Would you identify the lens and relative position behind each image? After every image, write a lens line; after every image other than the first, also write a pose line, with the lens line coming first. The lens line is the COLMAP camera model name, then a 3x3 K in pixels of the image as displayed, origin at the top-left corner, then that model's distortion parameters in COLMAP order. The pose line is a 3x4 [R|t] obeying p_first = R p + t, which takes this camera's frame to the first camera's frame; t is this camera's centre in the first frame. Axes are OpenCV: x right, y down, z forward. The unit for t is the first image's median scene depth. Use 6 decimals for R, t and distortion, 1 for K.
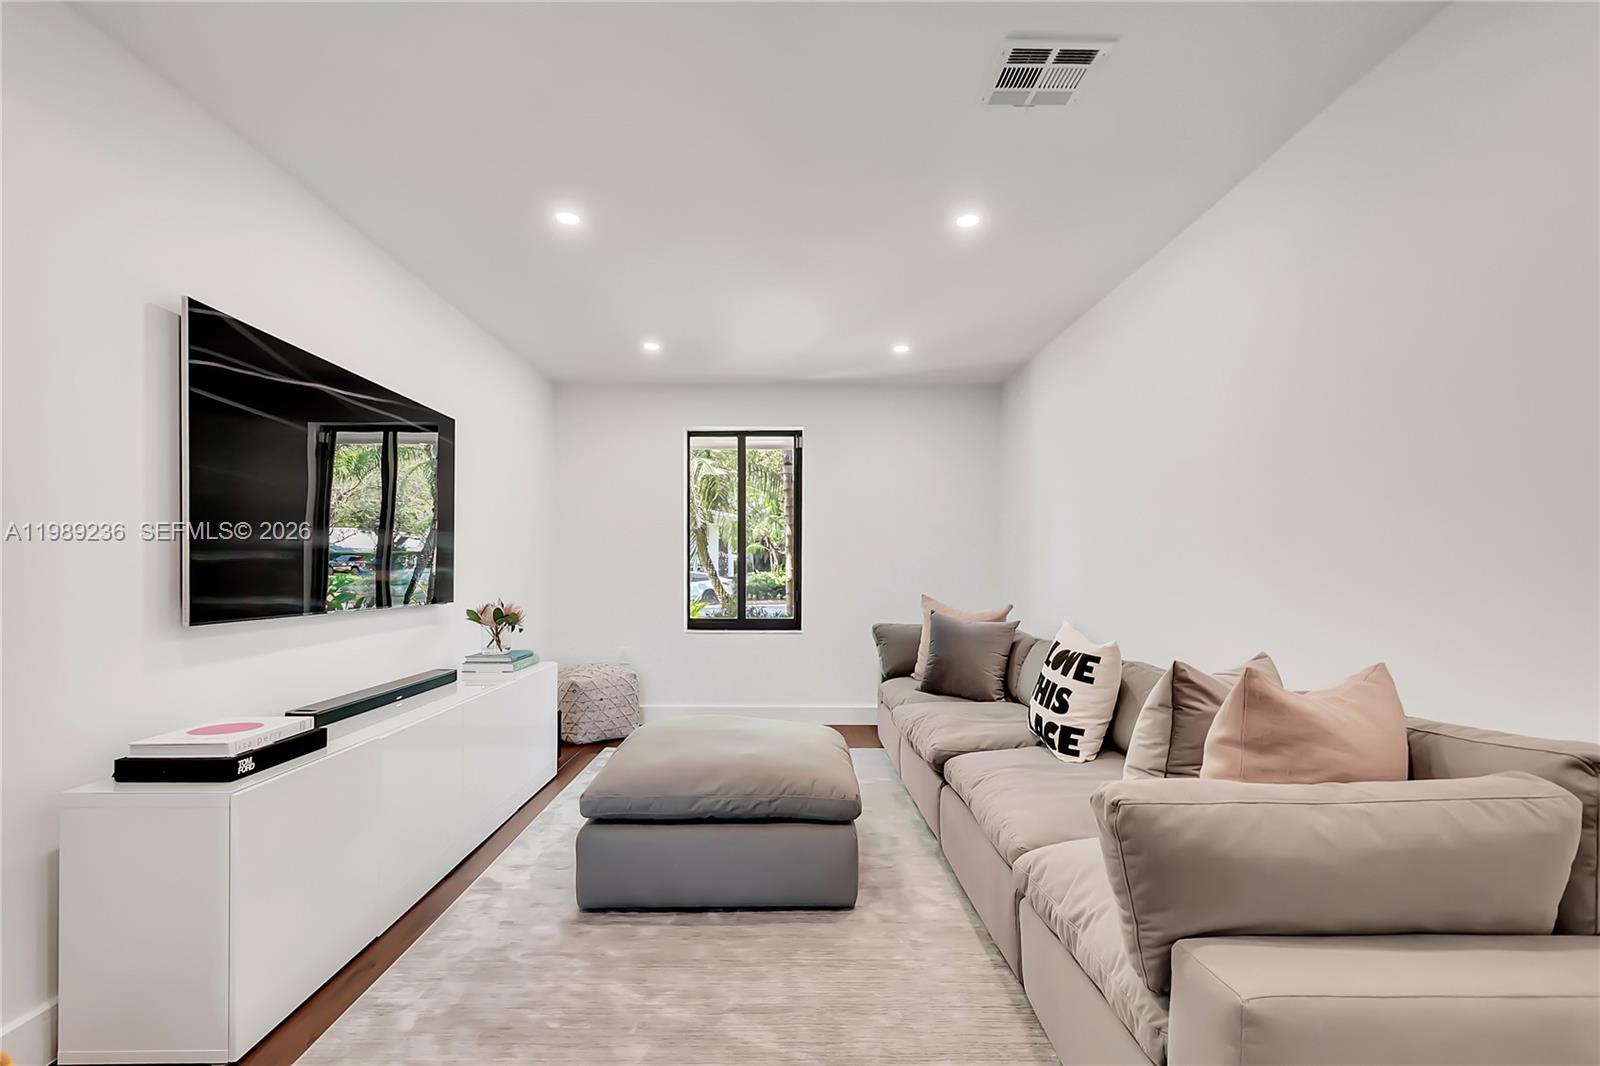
lens RADIAL K [[699.1, 0, 798.2], [0, 699.1, 573.9], [0, 0, 1]] dist [0.033357, -0.015908]
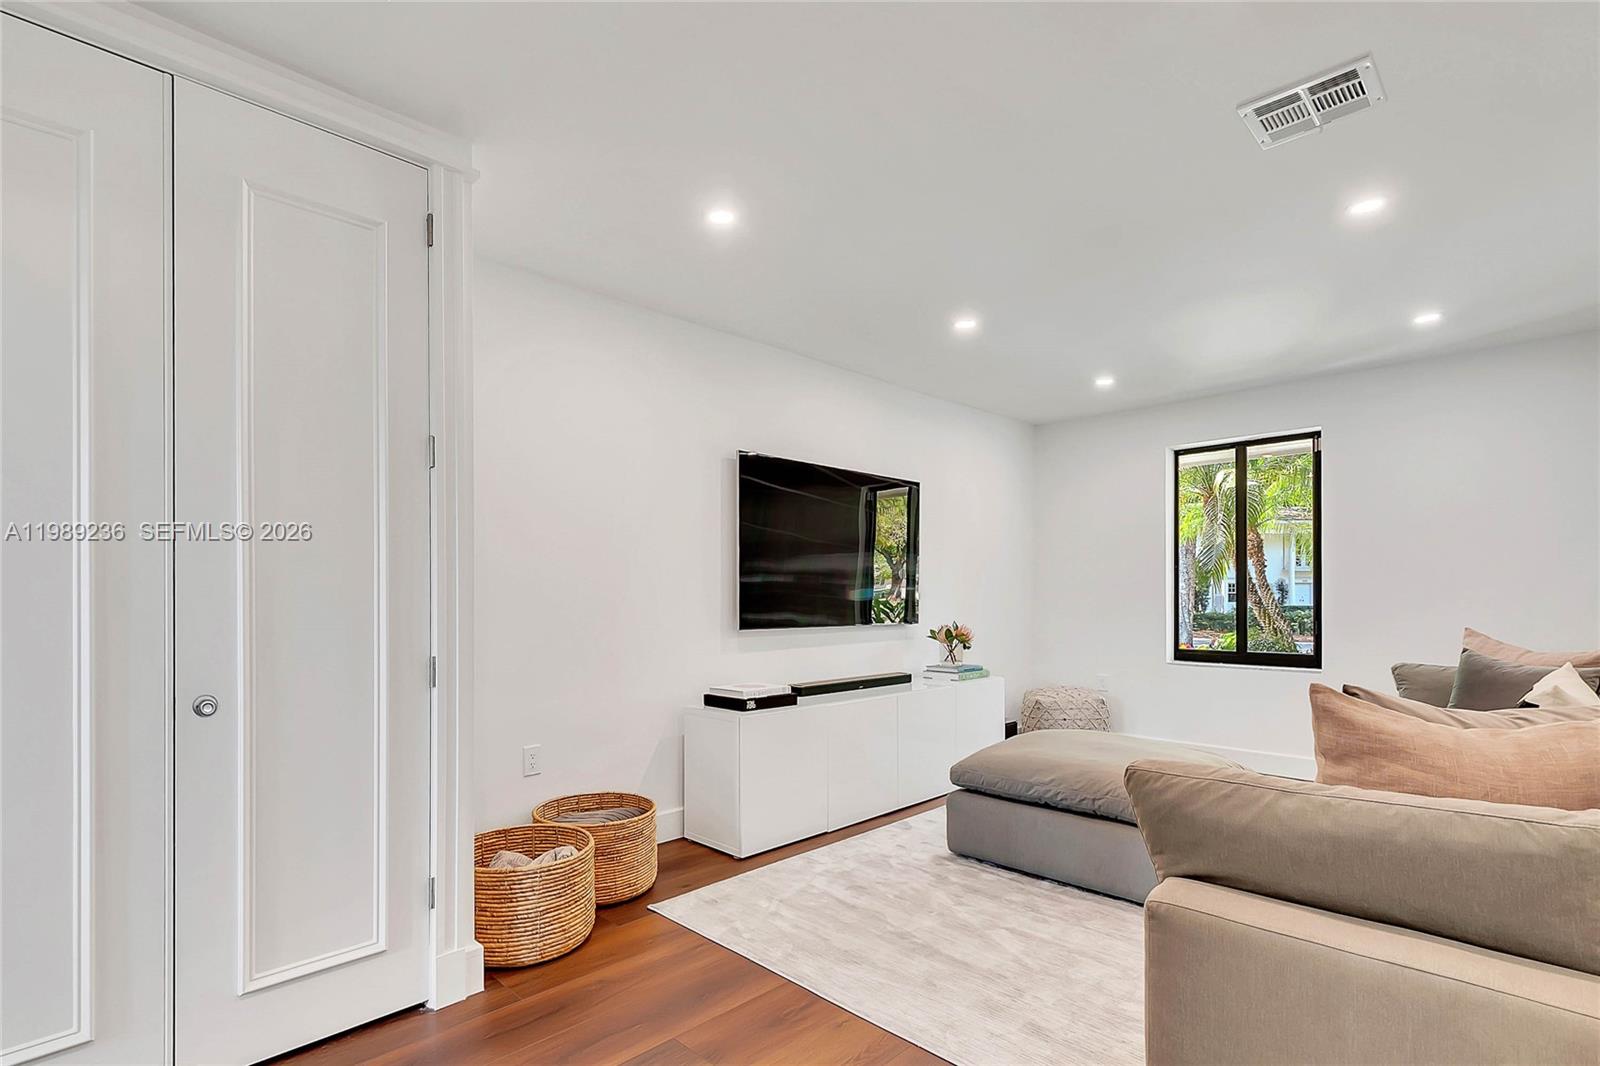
lens RADIAL K [[786.0, 0, 798.8], [0, 786.0, 598.0], [0, 0, 1]] dist [-0.001019, -0.000248]
pose [[0.713700, -0.002704, -0.700446, 0.485118], [-0.000586, 0.999990, -0.004458, 0.000825], [0.700451, 0.003592, 0.713691, -0.242235]]
